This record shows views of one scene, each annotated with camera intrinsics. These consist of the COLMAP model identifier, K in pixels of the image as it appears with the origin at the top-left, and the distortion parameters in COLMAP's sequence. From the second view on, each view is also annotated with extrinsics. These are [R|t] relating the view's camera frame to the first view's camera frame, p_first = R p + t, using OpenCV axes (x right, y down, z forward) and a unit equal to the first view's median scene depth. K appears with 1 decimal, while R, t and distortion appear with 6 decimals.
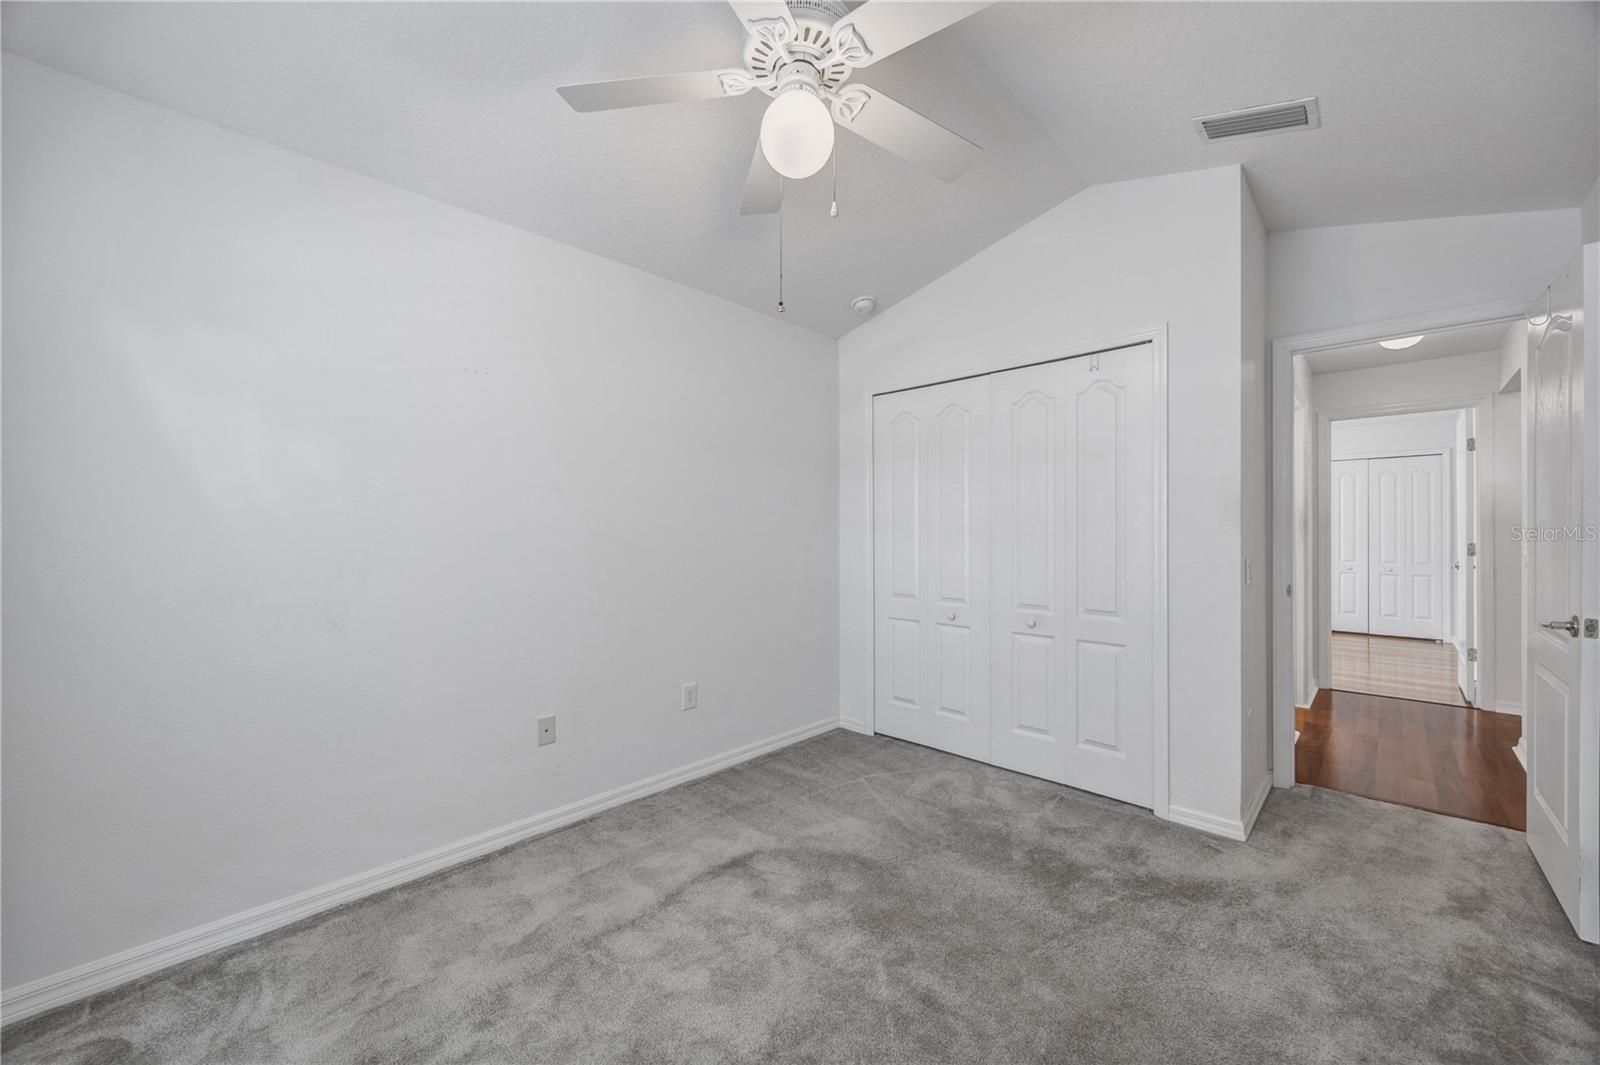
lens RADIAL K [[613.1, 0, 796.3], [0, 613.1, 527.6], [0, 0, 1]] dist [-0.000608, -0.000325]
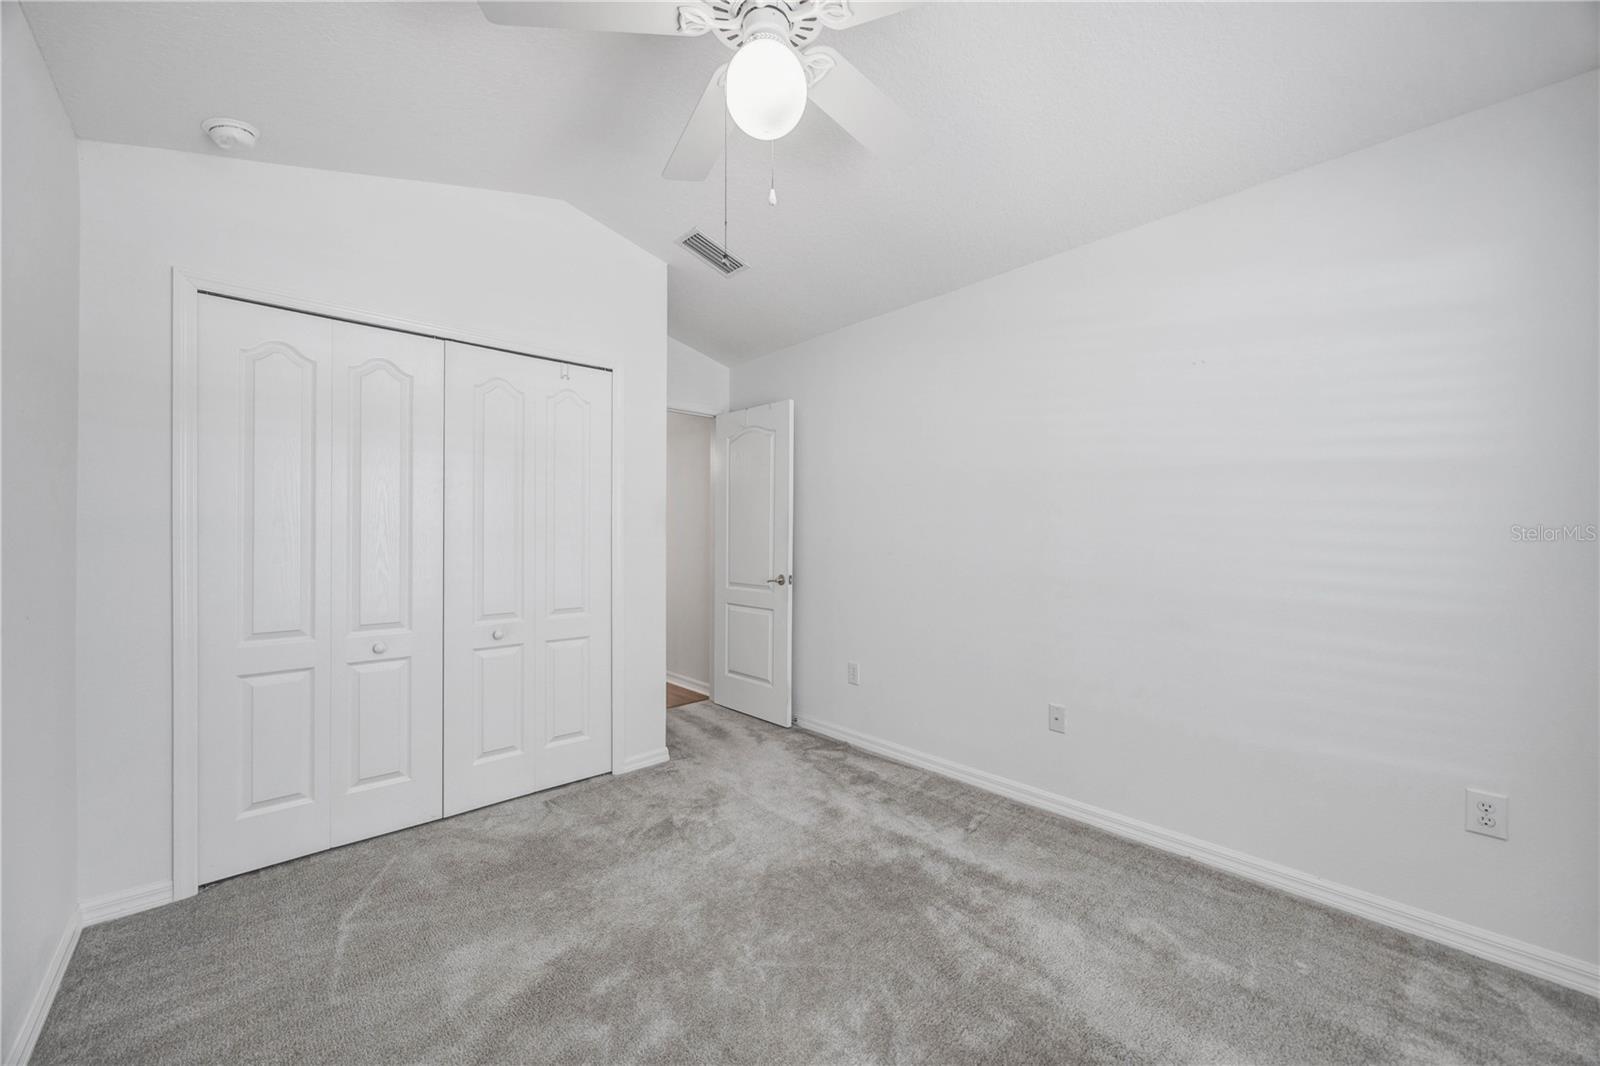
lens RADIAL K [[619.6, 0, 796.7], [0, 619.6, 534.0], [0, 0, 1]] dist [0.001239, 0.000057]
pose [[0.051428, 0.002722, 0.998673, -0.612319], [-0.009334, 0.999954, -0.002245, 0.006019], [-0.998633, -0.009206, 0.051451, 0.617109]]
